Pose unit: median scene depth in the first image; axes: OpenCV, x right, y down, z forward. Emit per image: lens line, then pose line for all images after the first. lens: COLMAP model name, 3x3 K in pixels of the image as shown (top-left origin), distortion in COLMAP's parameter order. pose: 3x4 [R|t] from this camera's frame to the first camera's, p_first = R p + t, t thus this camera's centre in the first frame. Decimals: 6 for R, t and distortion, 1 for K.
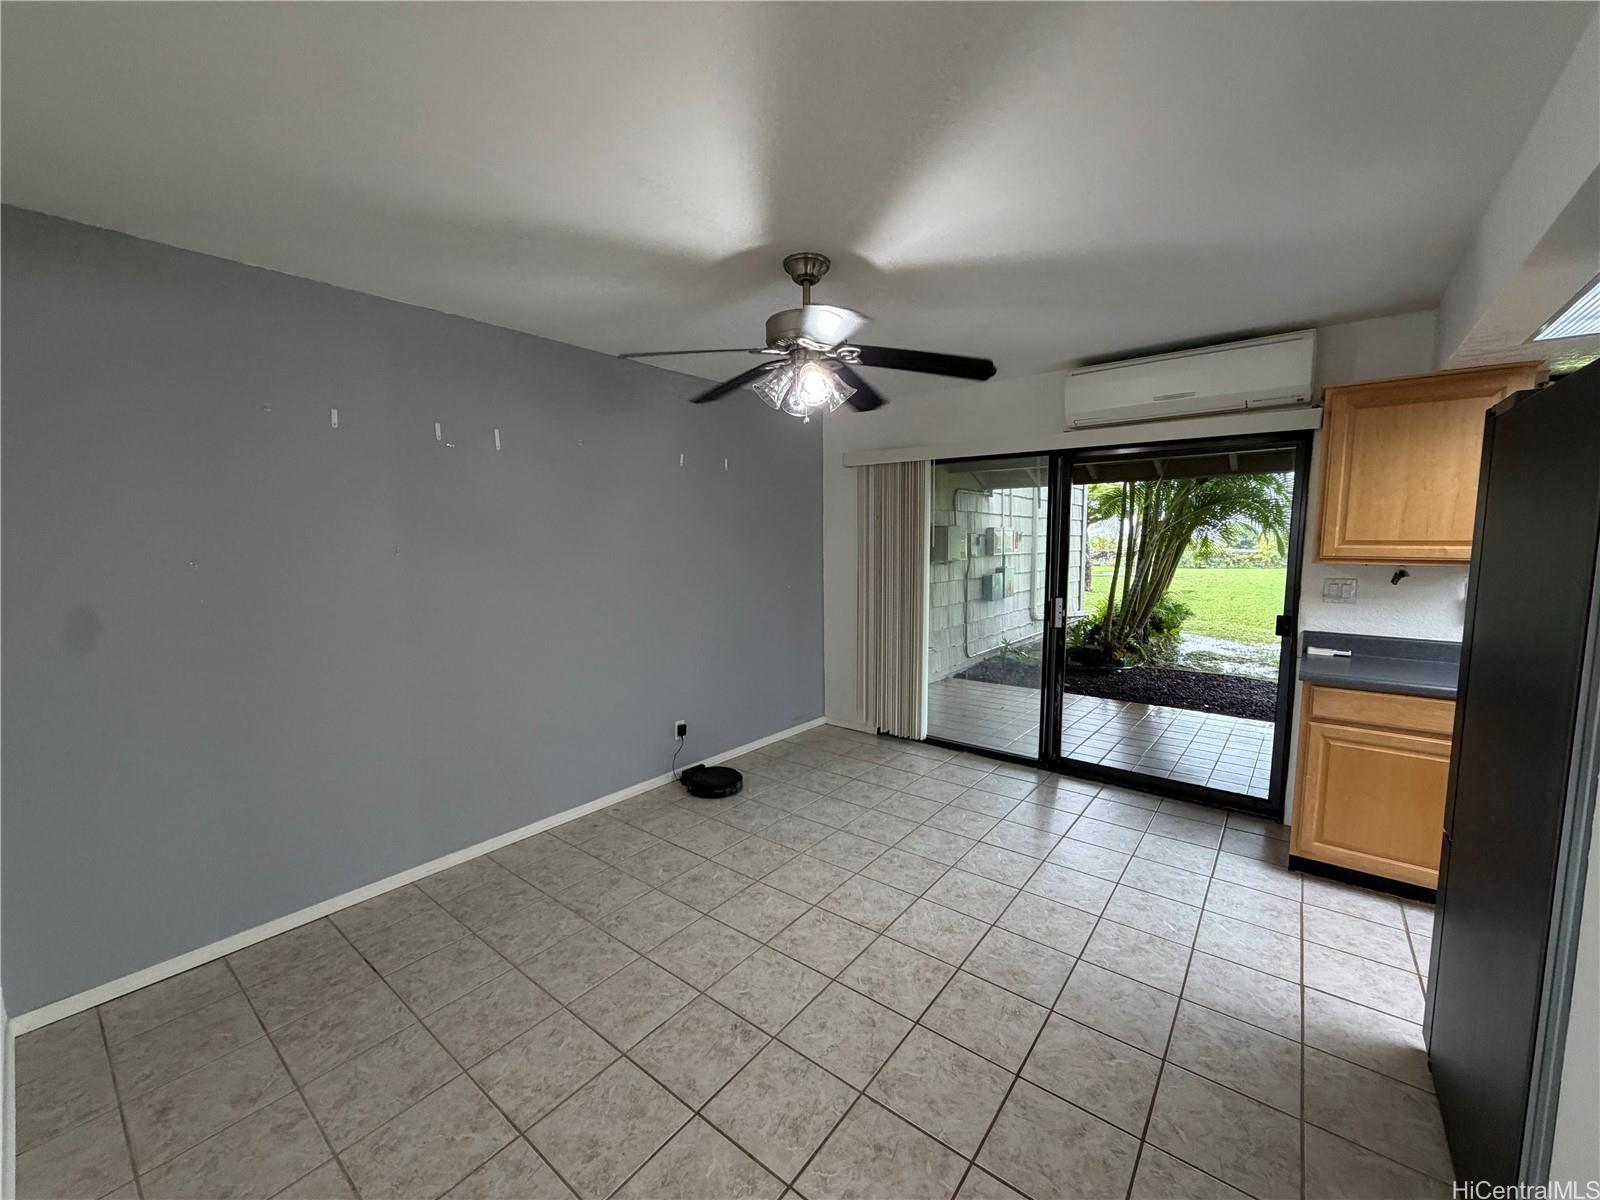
lens RADIAL K [[634.2, 0, 800.0], [0, 634.2, 600.0], [0, 0, 1]] dist [0.004542, -0.000021]
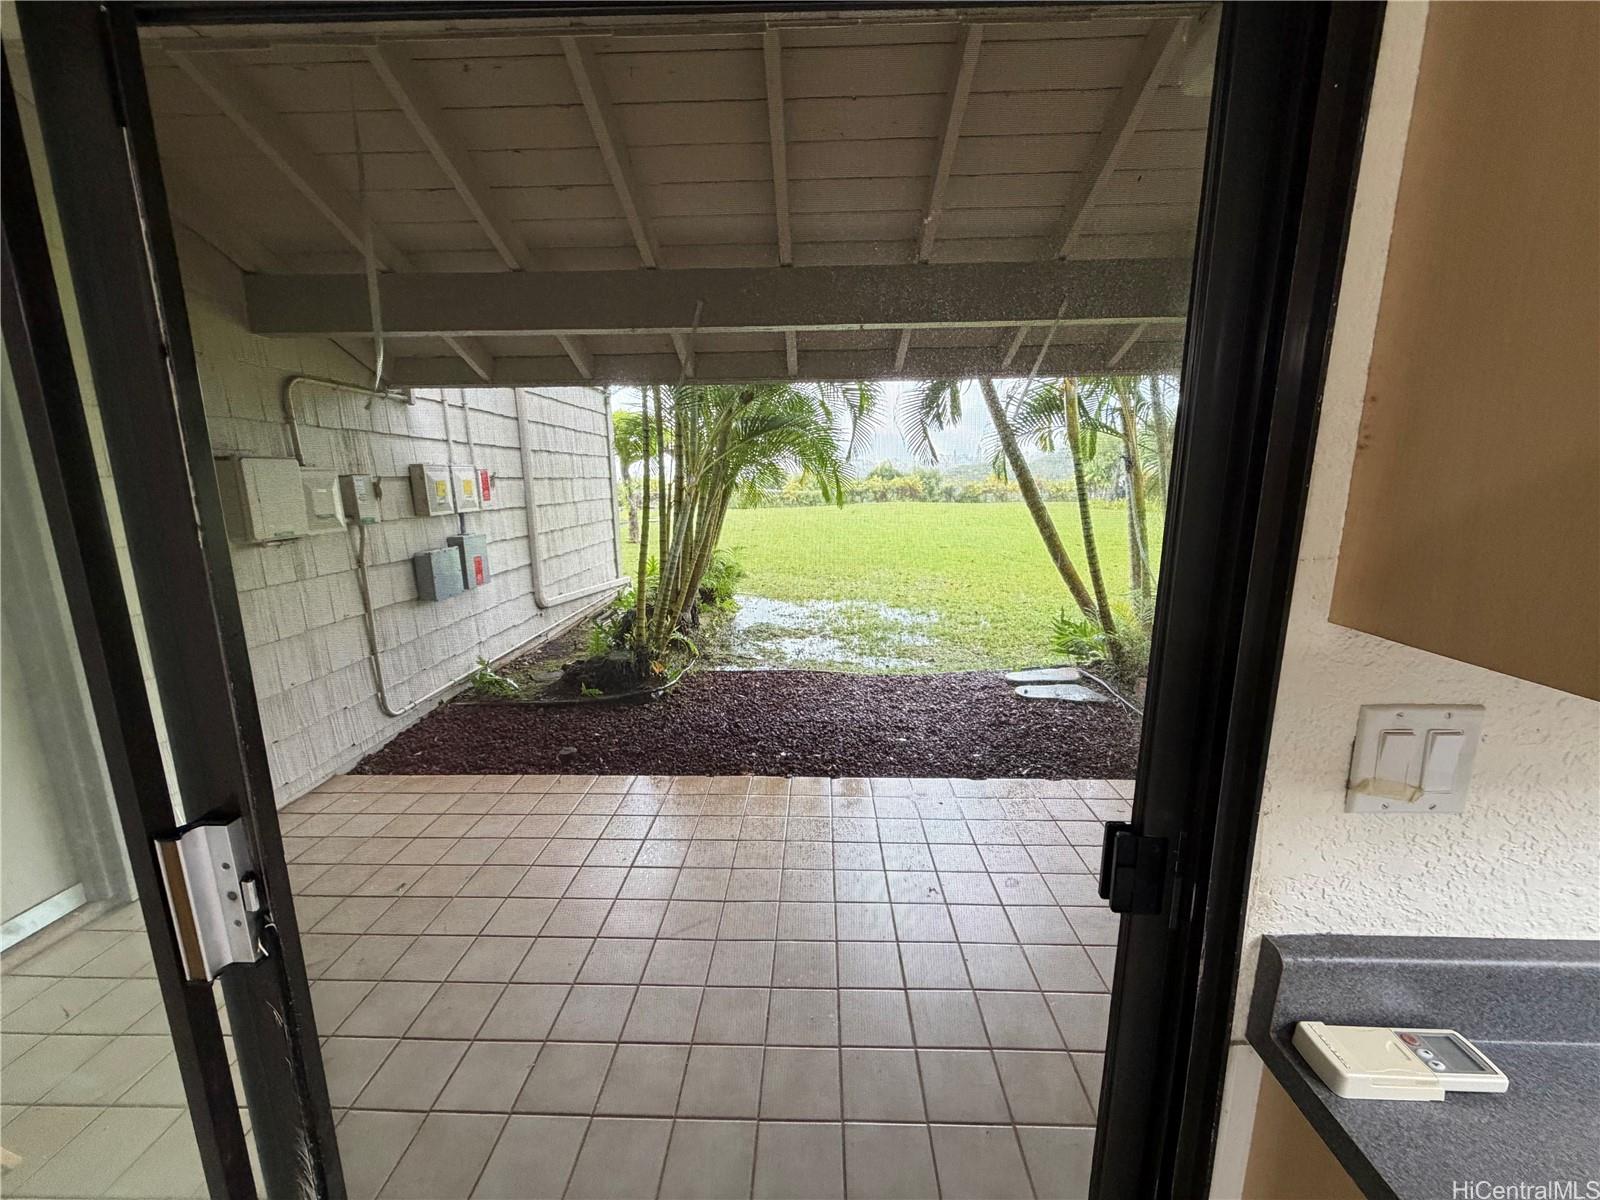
lens RADIAL K [[634.2, 0, 800.0], [0, 634.2, 600.0], [0, 0, 1]] dist [0.004542, -0.000021]
pose [[0.794400, -0.116925, 0.596034, 0.226947], [0.062475, 0.991821, 0.111301, -0.040366], [-0.604173, -0.051180, 0.795208, 0.380224]]
